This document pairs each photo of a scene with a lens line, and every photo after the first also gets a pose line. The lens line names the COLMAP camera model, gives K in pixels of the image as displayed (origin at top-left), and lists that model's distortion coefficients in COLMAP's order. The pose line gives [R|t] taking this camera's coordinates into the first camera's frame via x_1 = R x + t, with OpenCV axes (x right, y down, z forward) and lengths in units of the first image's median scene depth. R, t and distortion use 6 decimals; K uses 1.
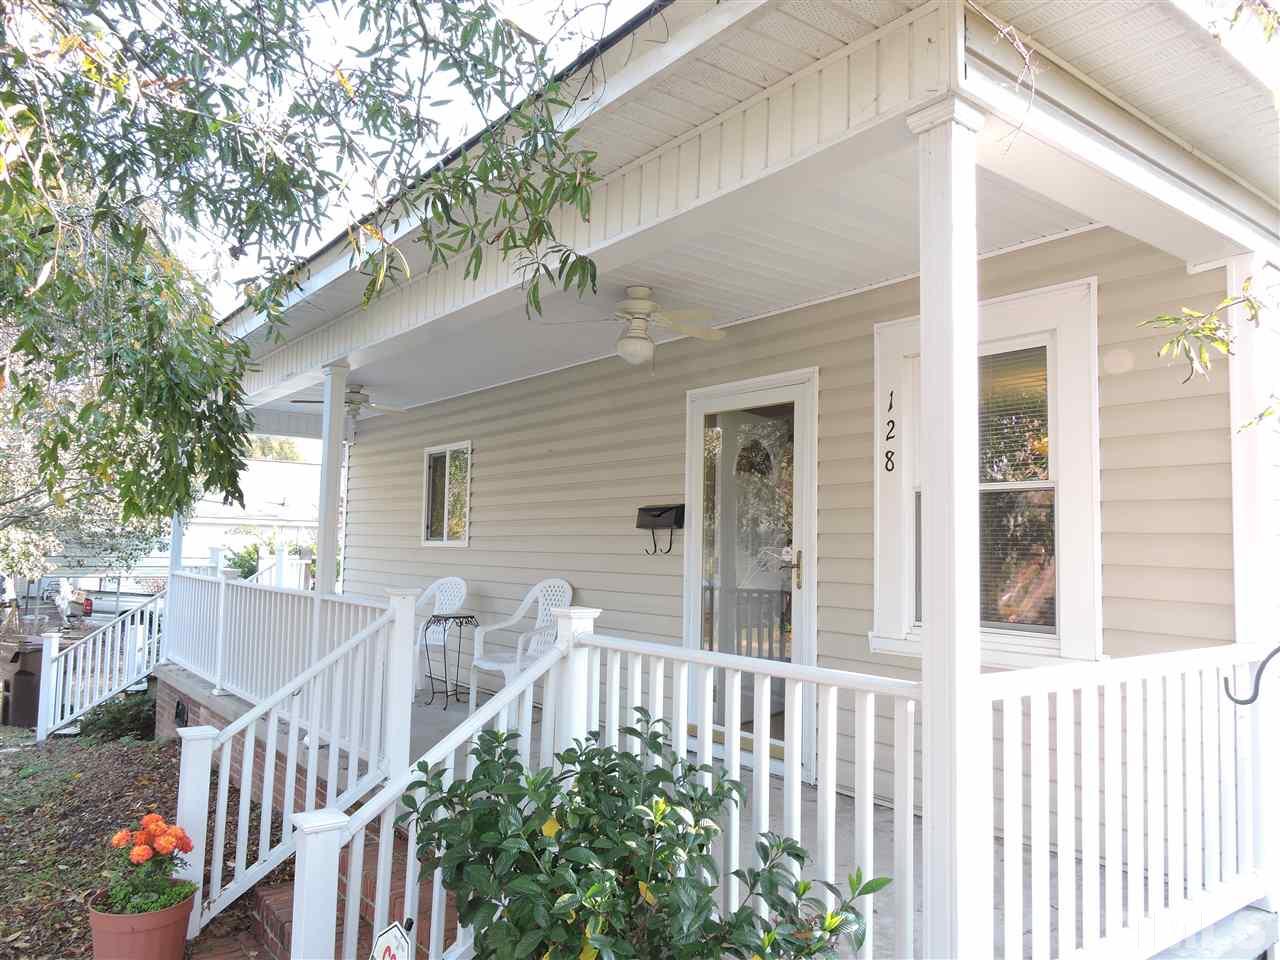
lens RADIAL K [[911.8, 0, 639.9], [0, 911.8, 480.7], [0, 0, 1]] dist [-0.007455, 0.002088]
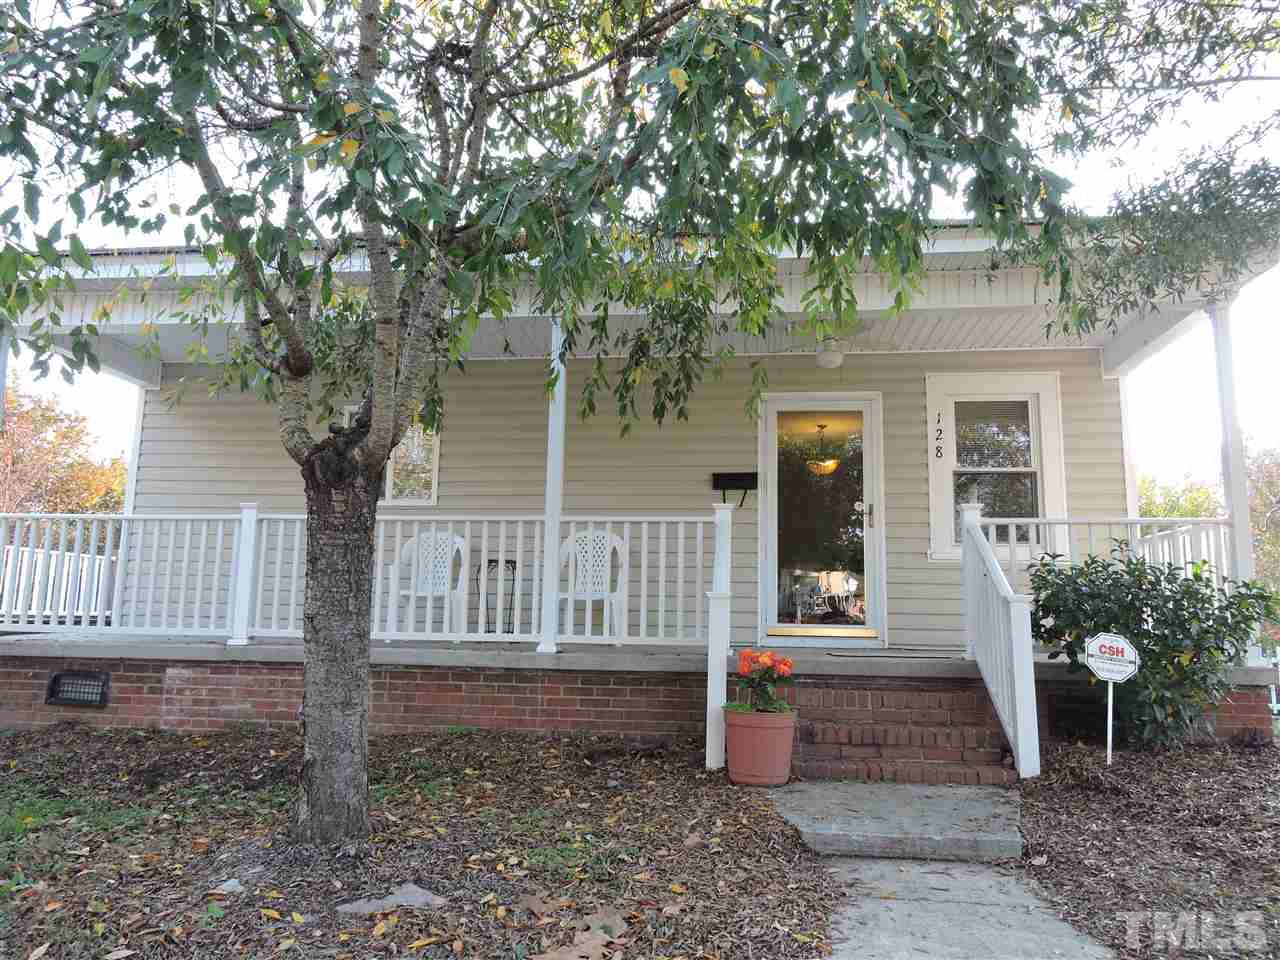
lens RADIAL K [[911.8, 0, 639.9], [0, 911.8, 481.3], [0, 0, 1]] dist [-0.007455, 0.002088]
pose [[0.704530, 0.102188, 0.702279, -1.228247], [-0.056175, 0.994504, -0.088354, 0.200509], [-0.707448, 0.022797, 0.706398, 0.162298]]
